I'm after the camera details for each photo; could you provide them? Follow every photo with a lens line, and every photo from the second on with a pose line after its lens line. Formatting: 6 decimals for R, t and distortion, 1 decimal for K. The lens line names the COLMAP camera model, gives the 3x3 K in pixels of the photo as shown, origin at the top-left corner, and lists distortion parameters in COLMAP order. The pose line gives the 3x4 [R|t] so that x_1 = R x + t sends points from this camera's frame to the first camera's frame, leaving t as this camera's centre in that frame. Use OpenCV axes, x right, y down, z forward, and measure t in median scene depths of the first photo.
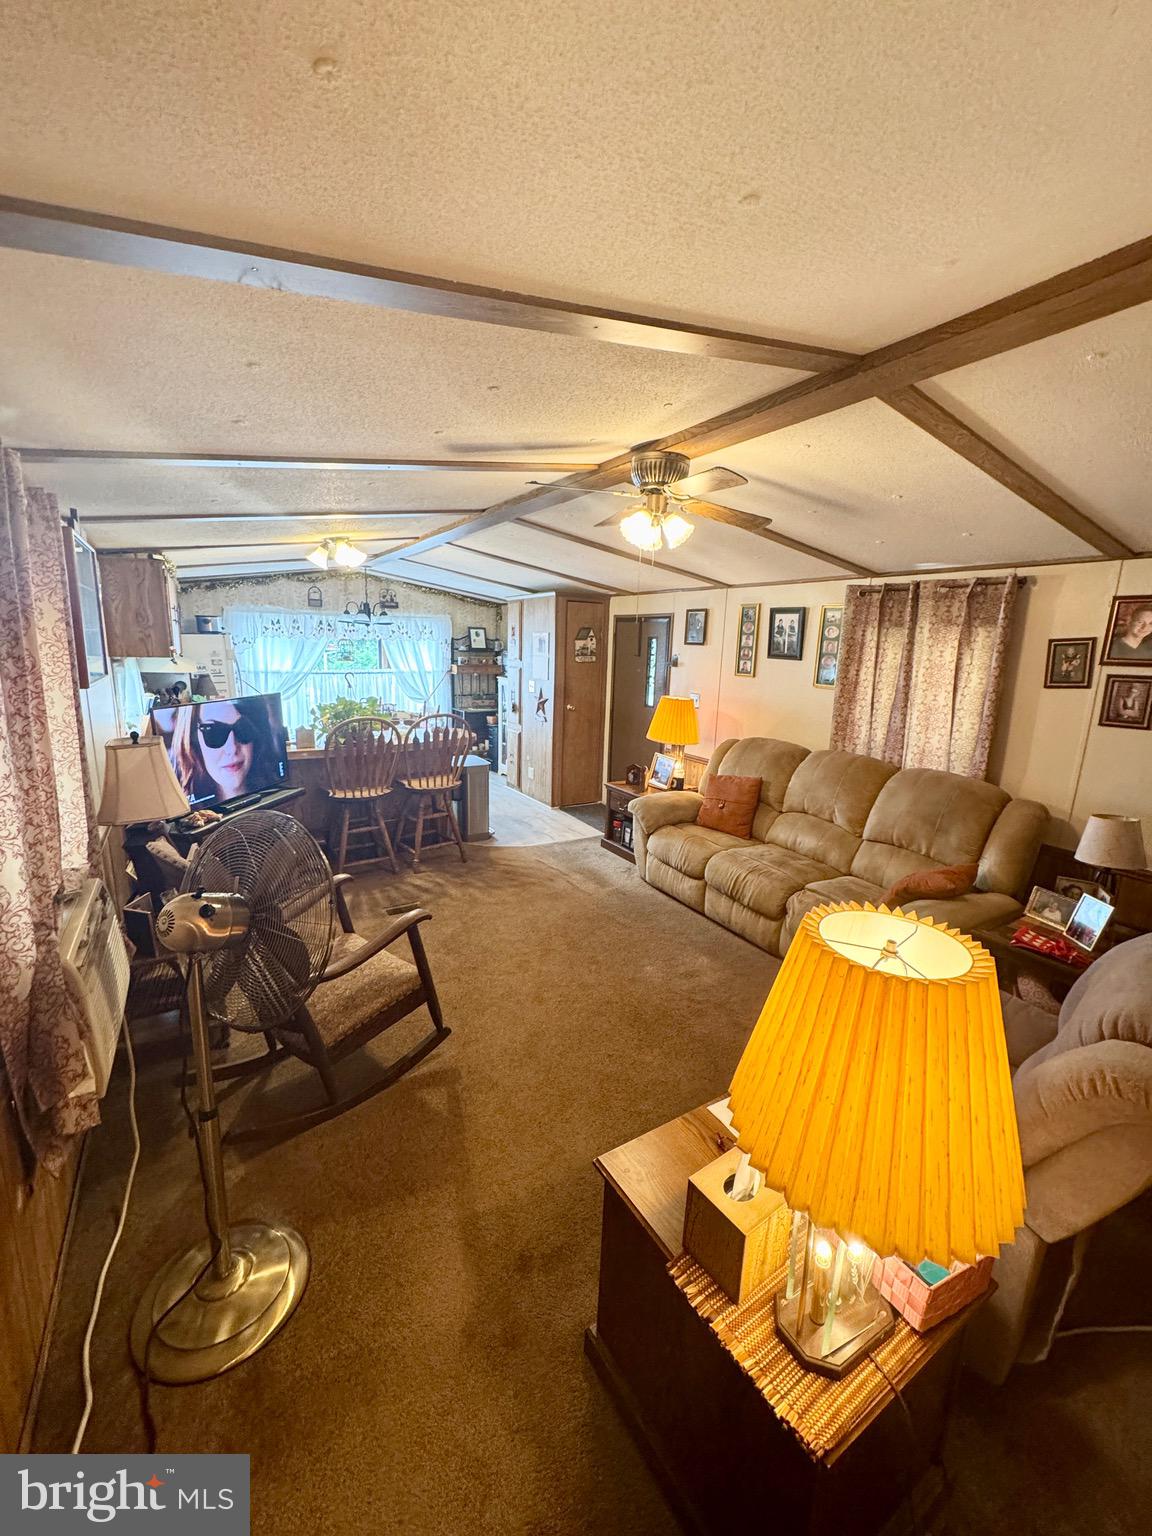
lens RADIAL K [[613.5, 0, 576.0], [0, 613.5, 768.0], [0, 0, 1]] dist [0.000333, 0.000095]
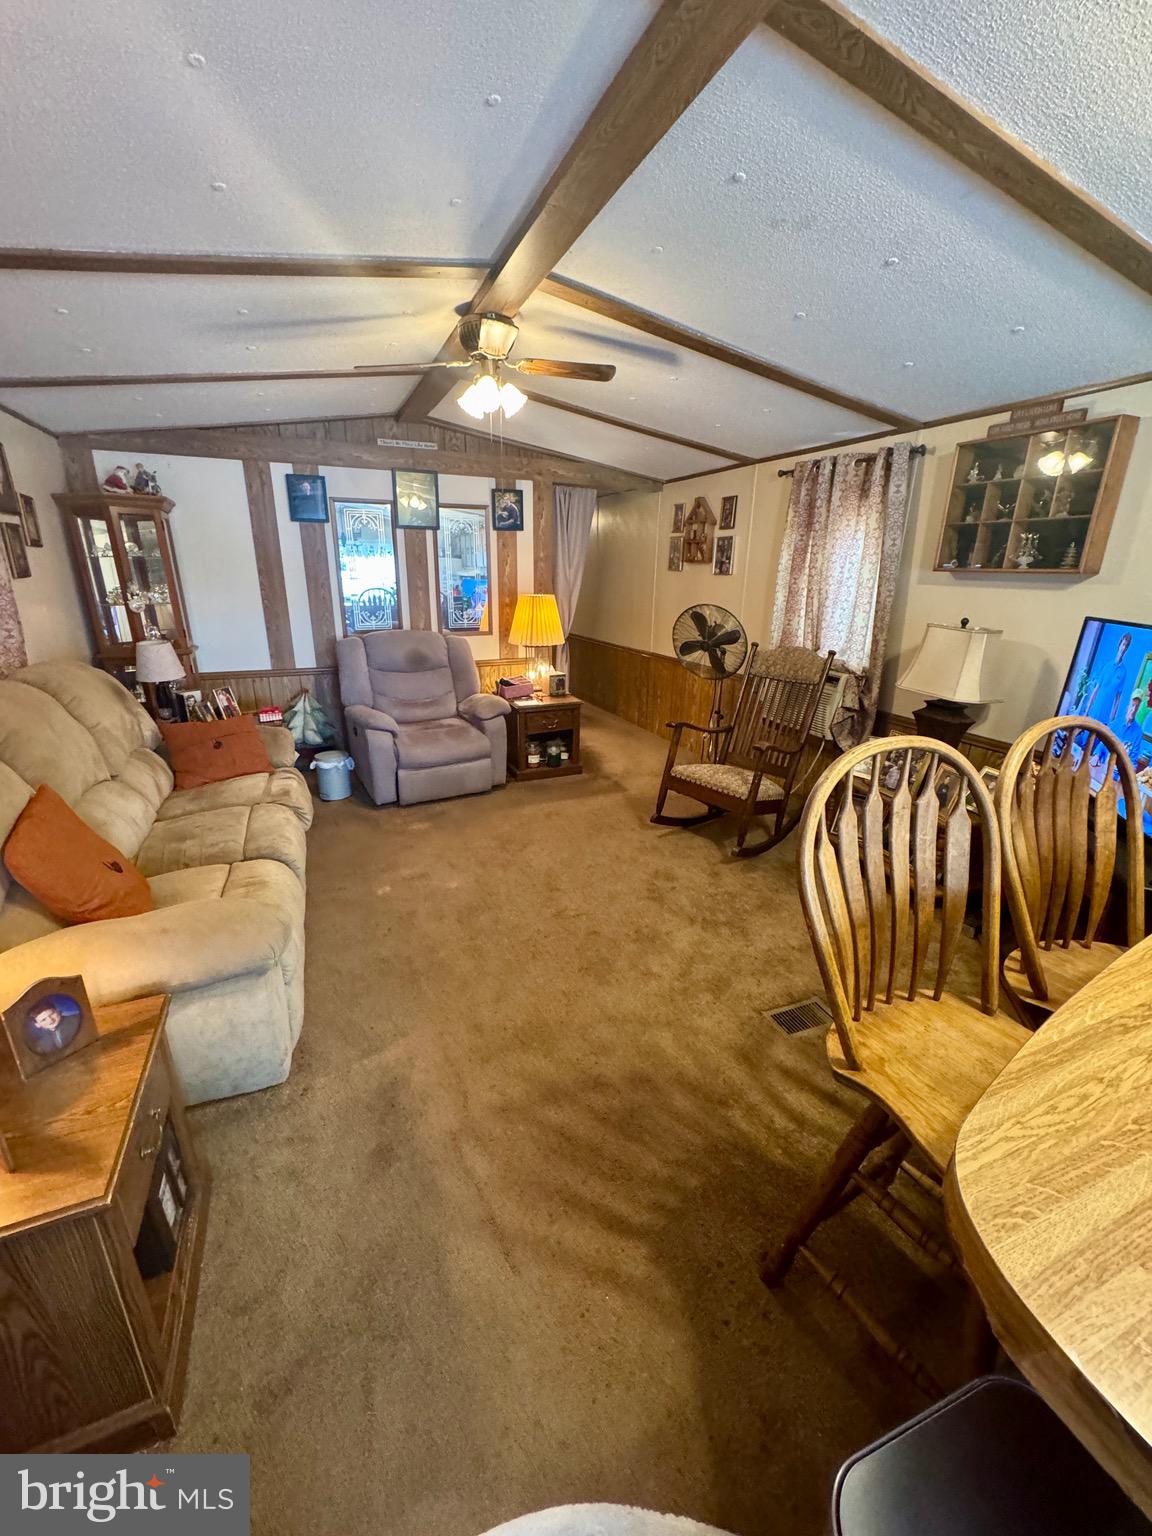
lens RADIAL K [[614.5, 0, 576.0], [0, 614.5, 768.0], [0, 0, 1]] dist [0.000011, -0.000192]
pose [[-0.988081, -0.089649, 0.125132, -0.074488], [-0.015920, 0.868063, 0.496198, -0.128799], [-0.153106, 0.488292, -0.859144, 0.775357]]
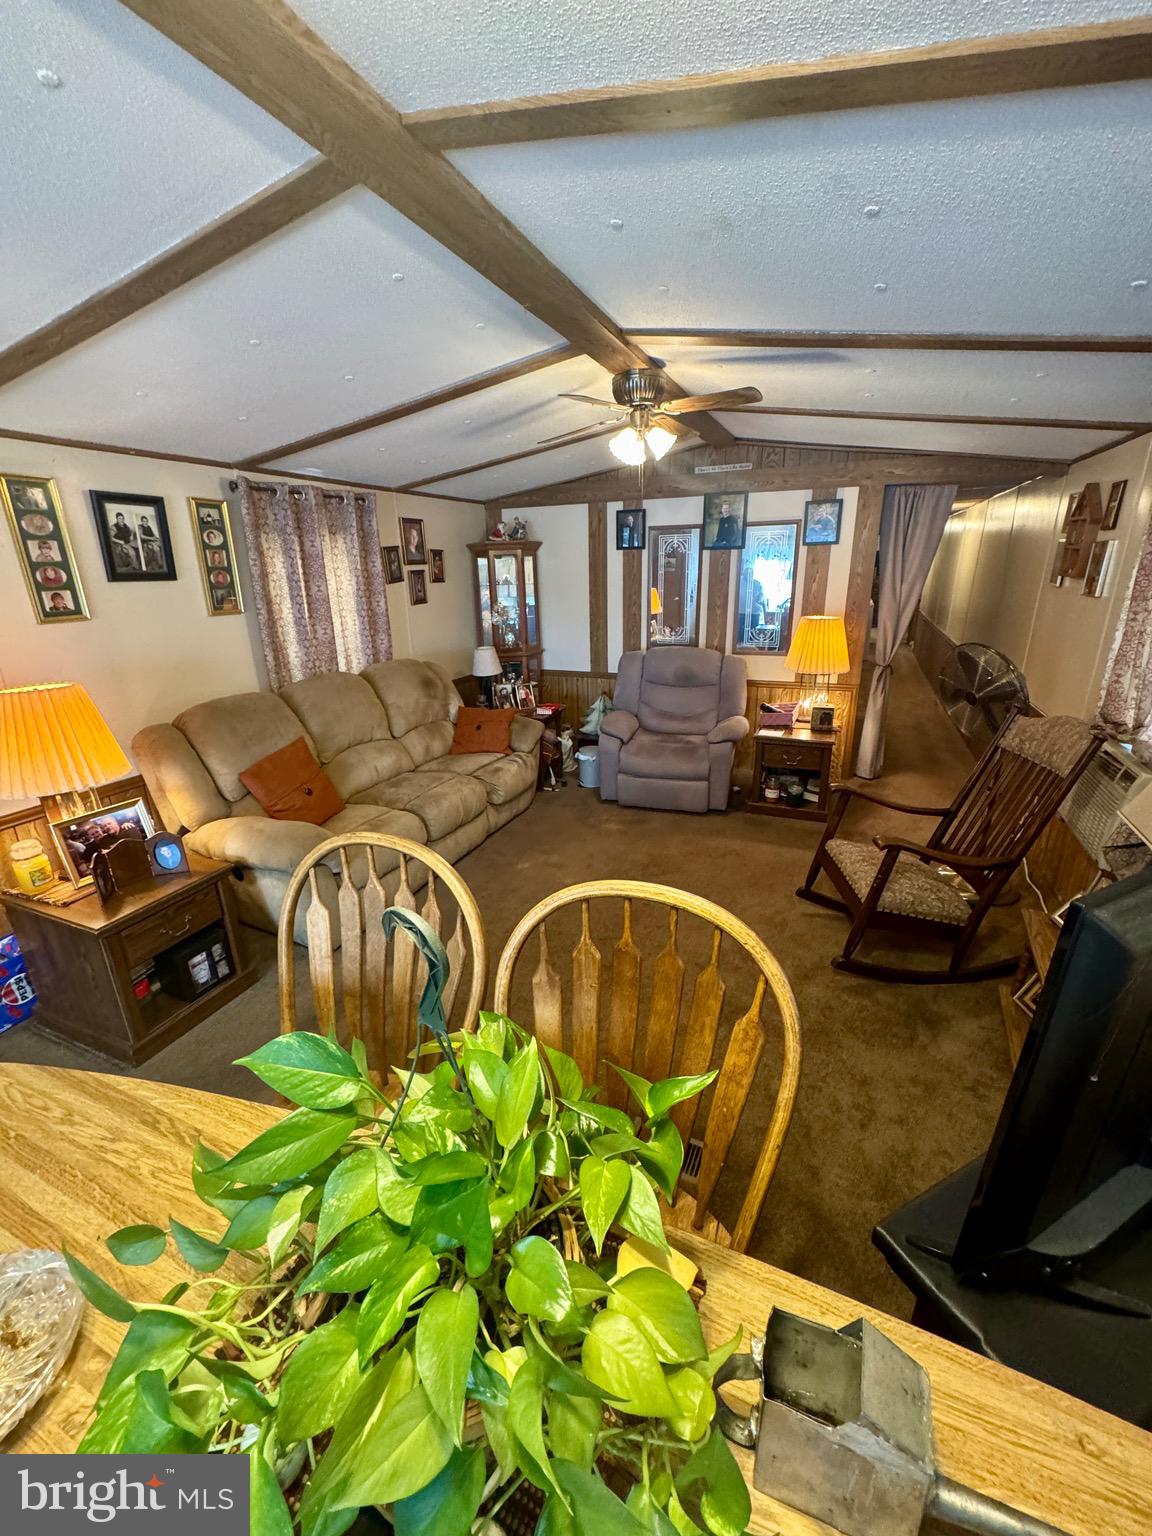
lens RADIAL K [[613.5, 0, 576.0], [0, 613.5, 768.0], [0, 0, 1]] dist [0.000333, 0.000095]
pose [[-0.574728, -0.280439, 0.768792, -0.288246], [0.167537, 0.879228, 0.445969, -0.138206], [-0.801011, 0.385112, -0.458334, 0.647041]]
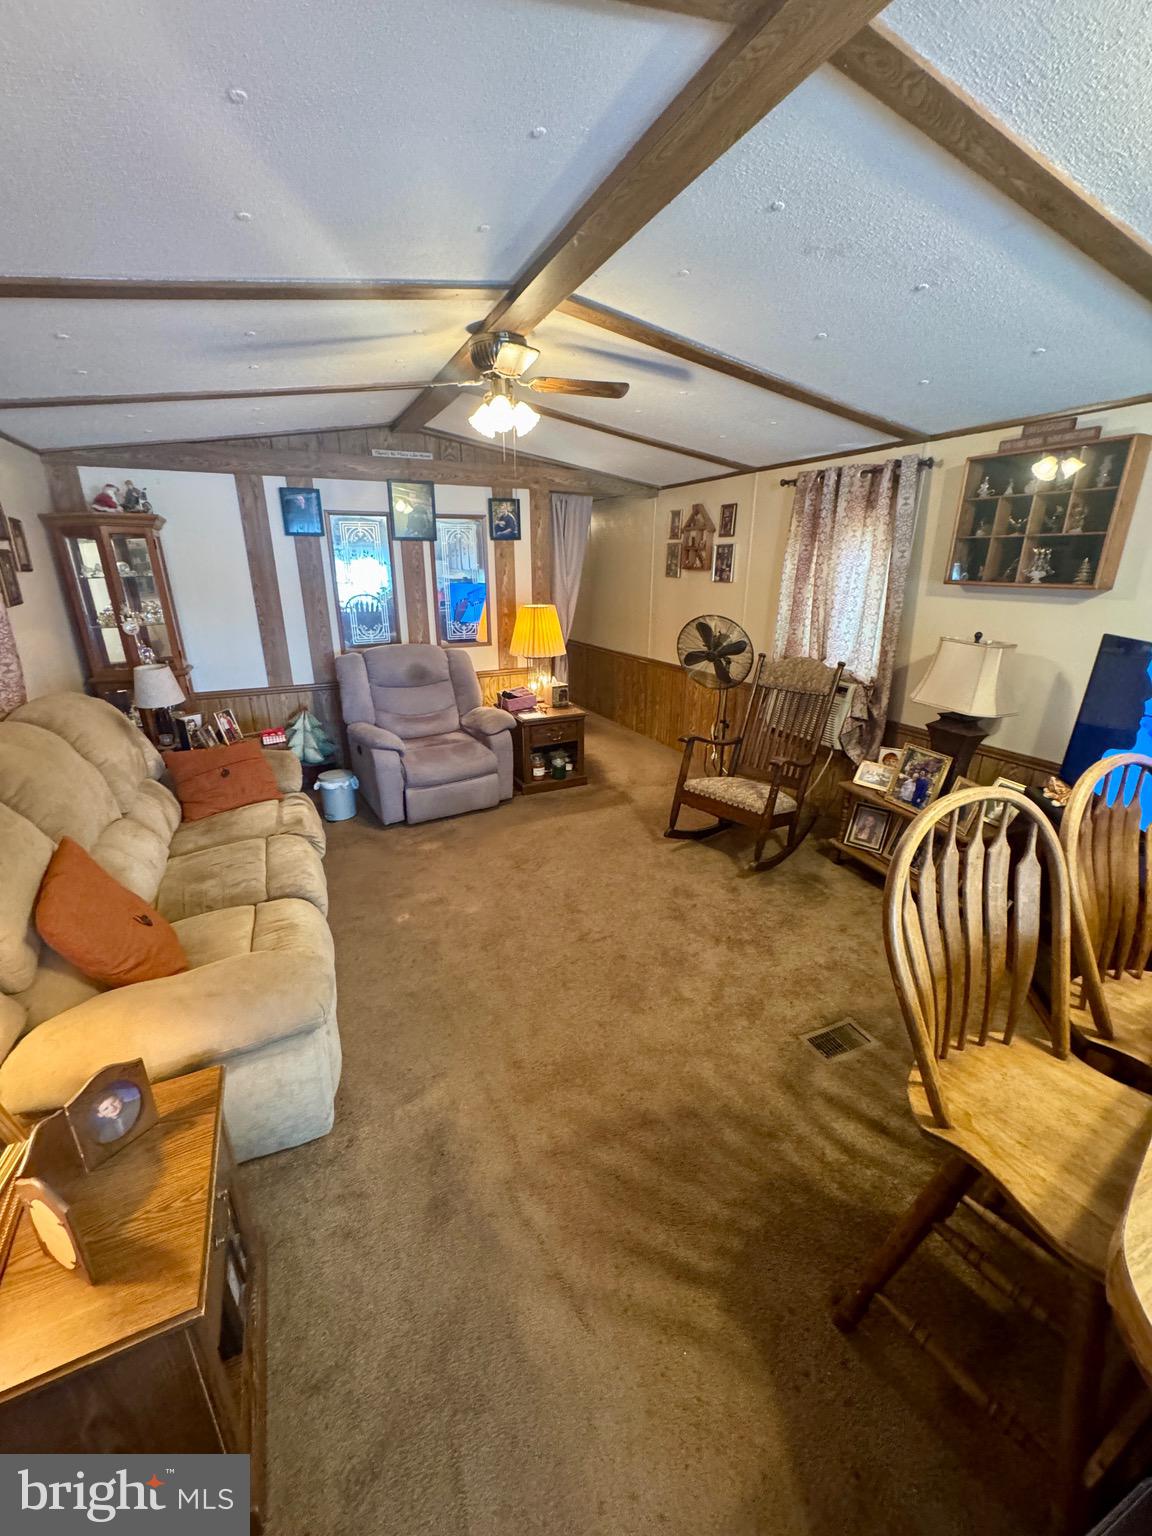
lens RADIAL K [[613.5, 0, 576.0], [0, 613.5, 768.0], [0, 0, 1]] dist [0.000333, 0.000095]
pose [[-0.993403, -0.066267, 0.093588, -0.047960], [-0.010093, 0.863486, 0.504272, -0.141984], [-0.114229, 0.500001, -0.858458, 0.766426]]
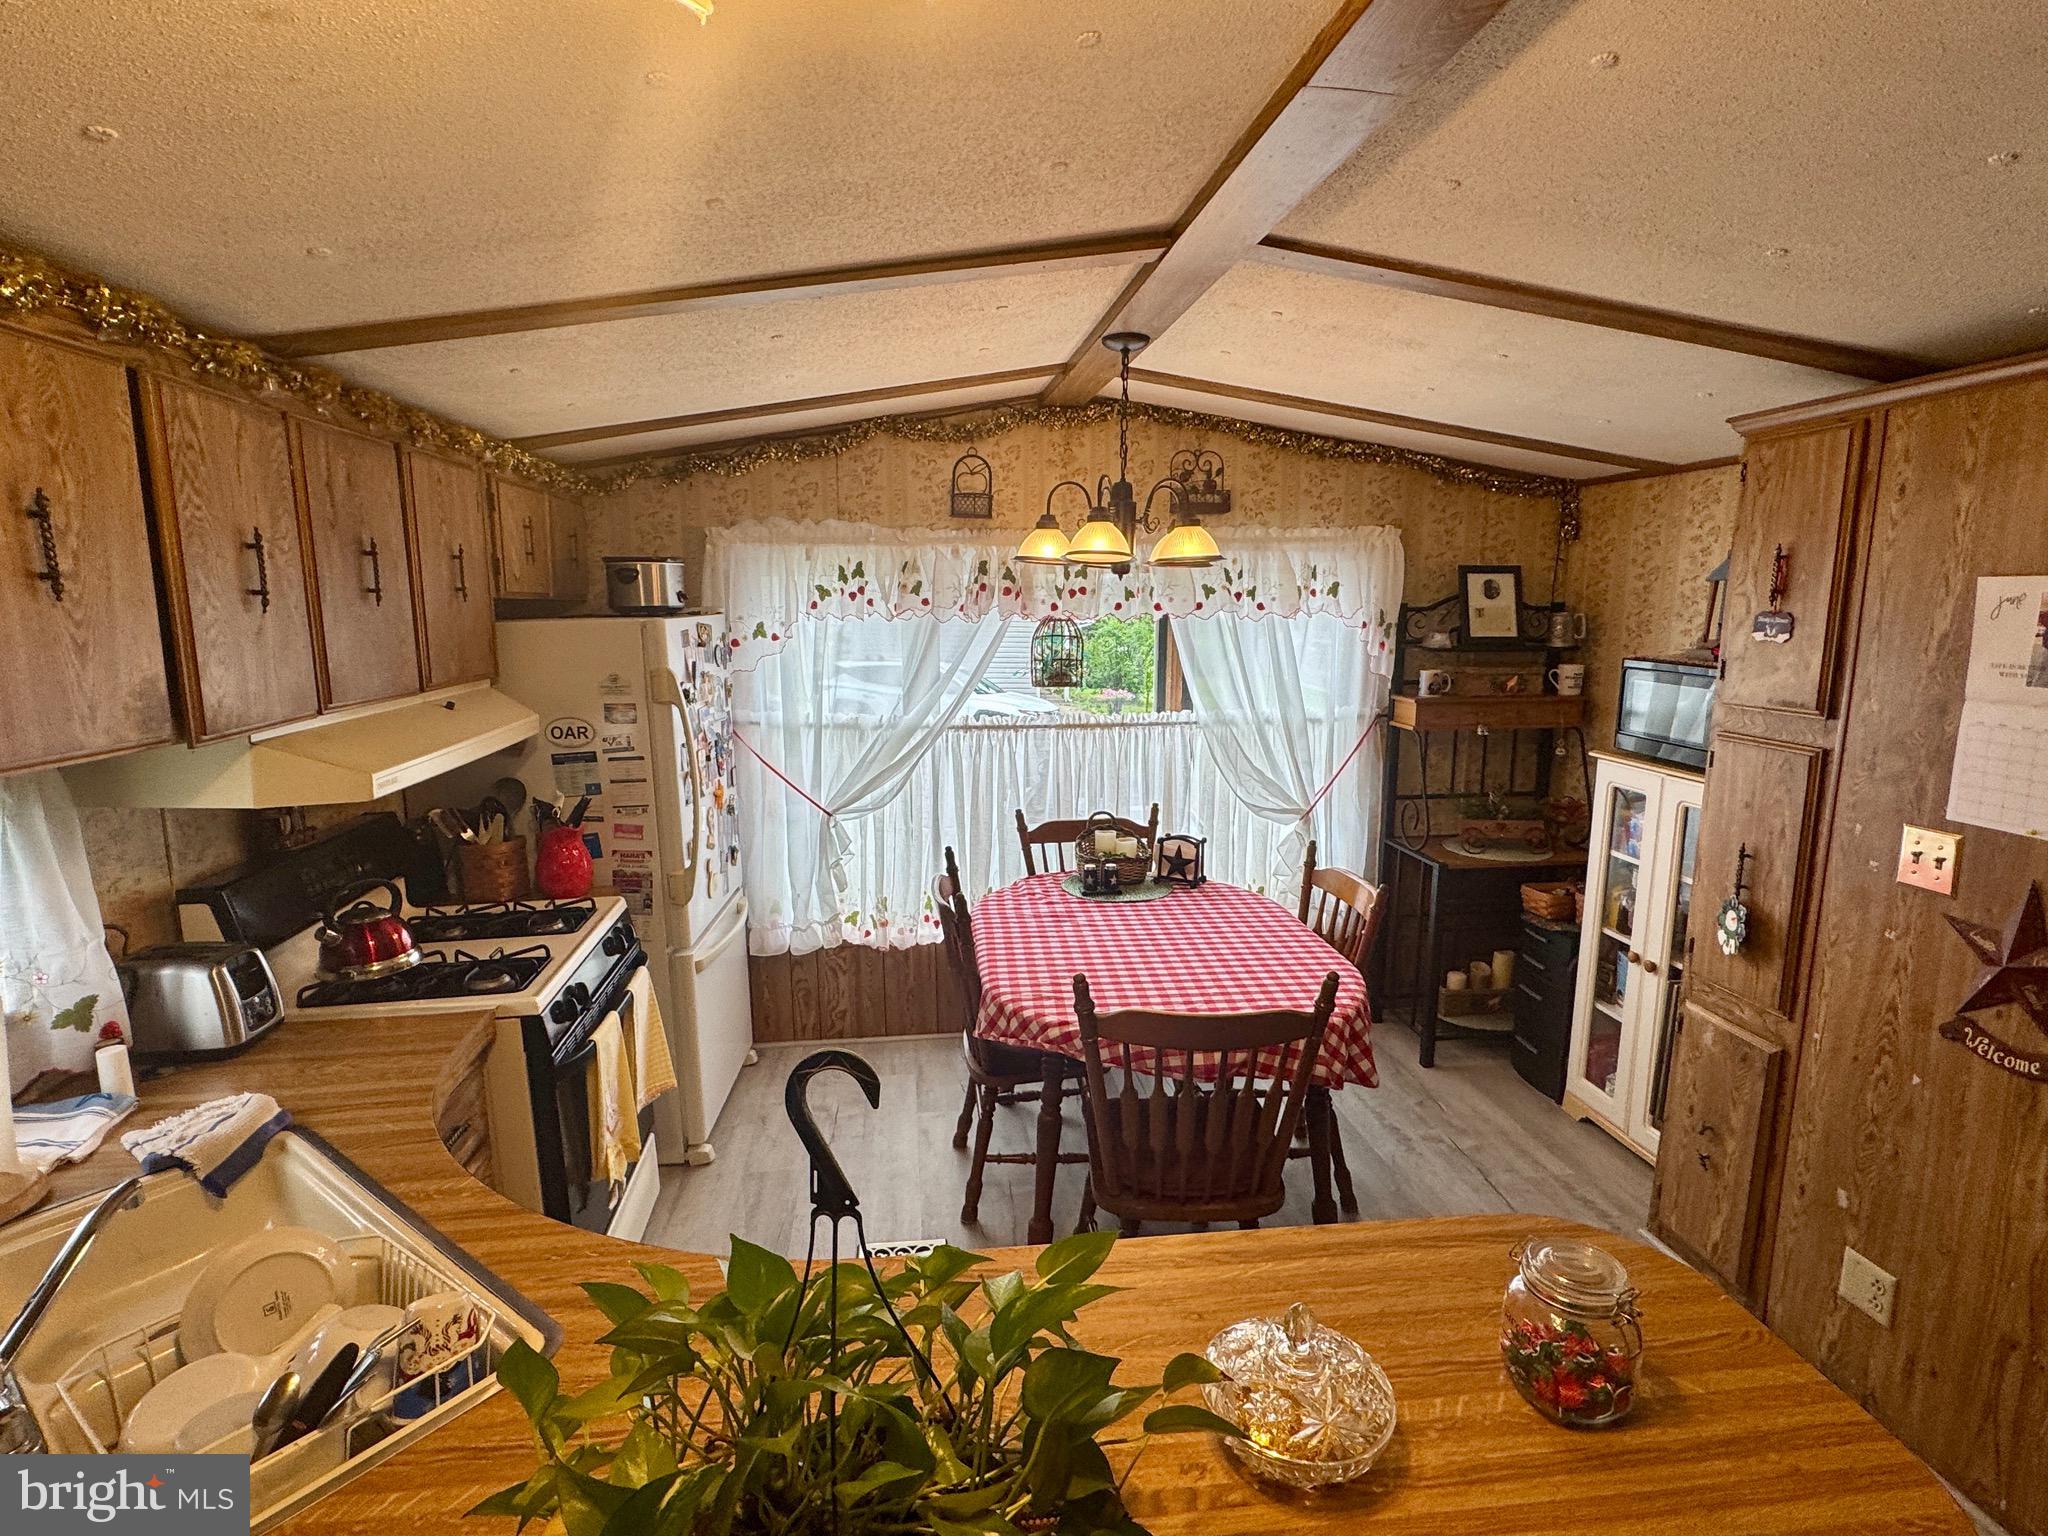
lens RADIAL K [[1039.5, 0, 1013.6], [0, 1039.5, 777.4], [0, 0, 1]] dist [-0.001185, -0.000037]
pose [[0.903719, 0.047643, -0.425466, -0.178541], [-0.062563, 0.997817, -0.021154, -0.124774], [0.423529, 0.045736, 0.904727, 0.551005]]
